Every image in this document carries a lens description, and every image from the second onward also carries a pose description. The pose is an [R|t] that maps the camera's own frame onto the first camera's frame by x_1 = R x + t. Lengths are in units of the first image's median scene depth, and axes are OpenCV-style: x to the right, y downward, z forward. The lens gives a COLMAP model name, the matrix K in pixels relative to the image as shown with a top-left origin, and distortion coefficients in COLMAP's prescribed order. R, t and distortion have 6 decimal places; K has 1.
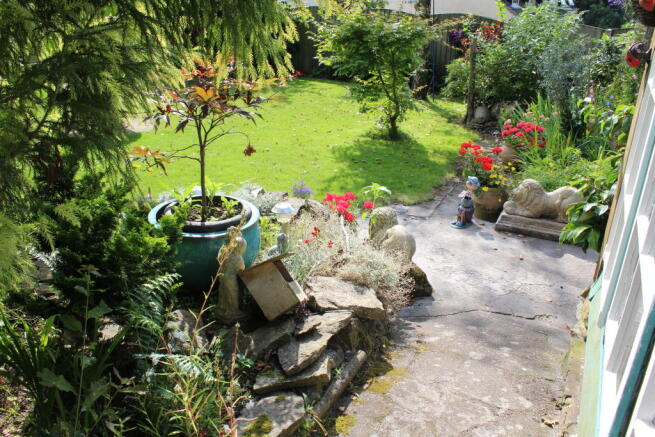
lens RADIAL K [[549.2, 0, 300.5], [0, 549.2, 215.9], [0, 0, 1]] dist [-0.131253, 0.108525]
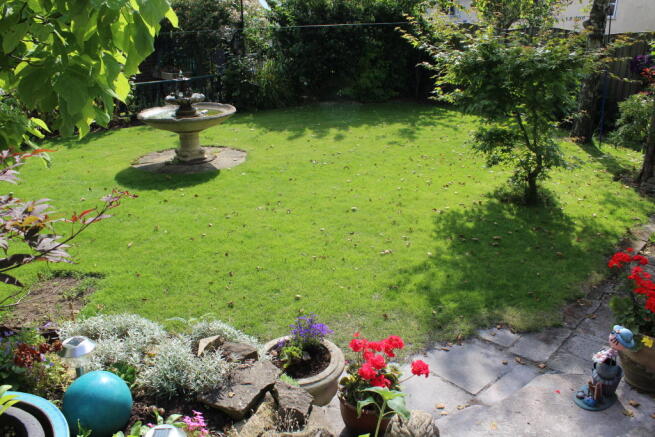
lens RADIAL K [[549.2, 0, 300.5], [0, 549.2, 215.9], [0, 0, 1]] dist [-0.131253, 0.108525]
pose [[0.955997, 0.082410, -0.281564, 0.079708], [-0.090328, 0.995796, -0.015234, -0.084344], [0.279125, 0.039997, 0.959421, 0.206636]]
